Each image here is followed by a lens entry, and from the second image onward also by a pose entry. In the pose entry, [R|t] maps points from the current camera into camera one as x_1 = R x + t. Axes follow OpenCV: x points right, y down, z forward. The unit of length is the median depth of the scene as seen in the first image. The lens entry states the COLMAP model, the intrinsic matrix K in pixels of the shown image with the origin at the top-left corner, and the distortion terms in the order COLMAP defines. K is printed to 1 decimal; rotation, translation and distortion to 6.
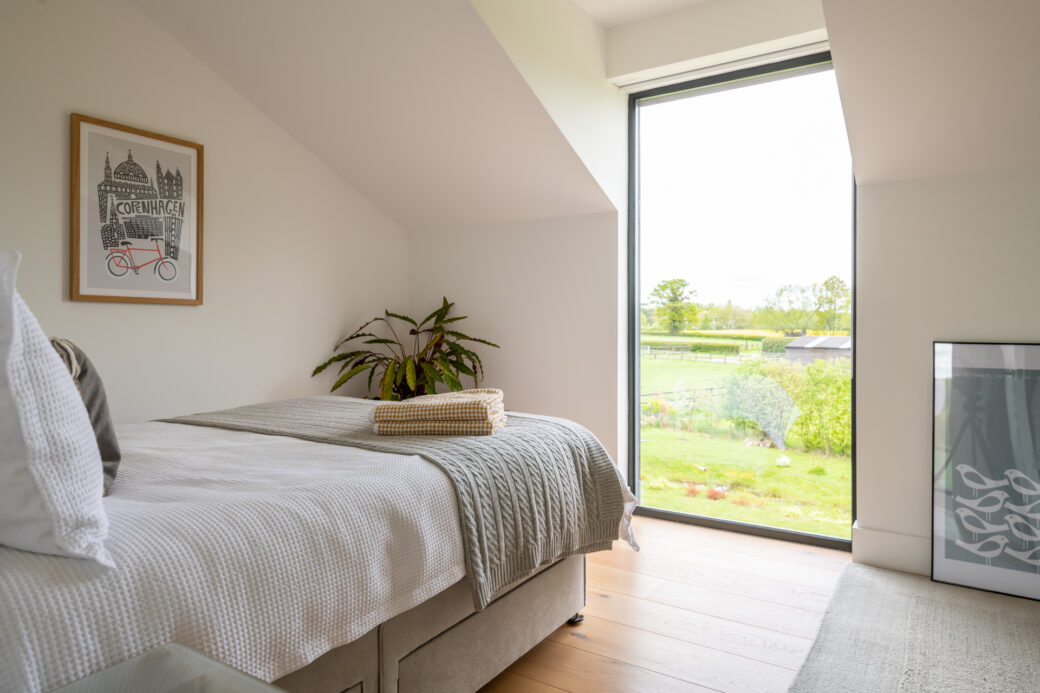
lens RADIAL K [[689.2, 0, 520.0], [0, 689.2, 346.5], [0, 0, 1]] dist [0.004198, 0.001876]
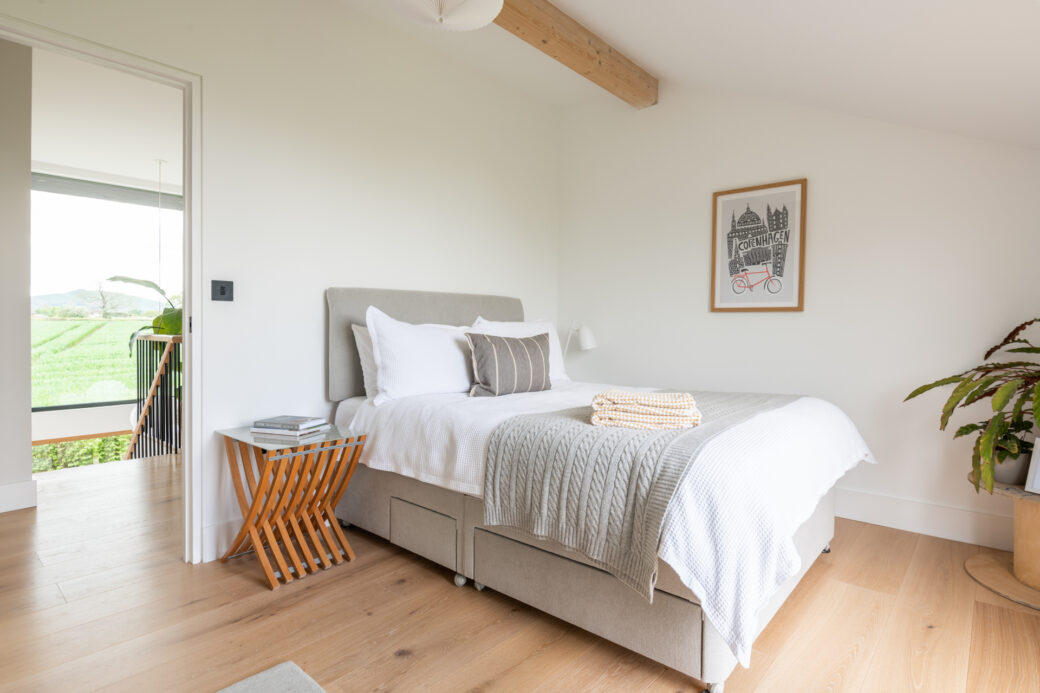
lens RADIAL K [[537.8, 0, 520.0], [0, 537.8, 346.5], [0, 0, 1]] dist [-0.000280, 0.000169]
pose [[-0.172529, 0.038563, -0.984249, 0.606044], [-0.031198, 0.998518, 0.044590, -0.026828], [0.984510, 0.038400, -0.171070, 0.735038]]
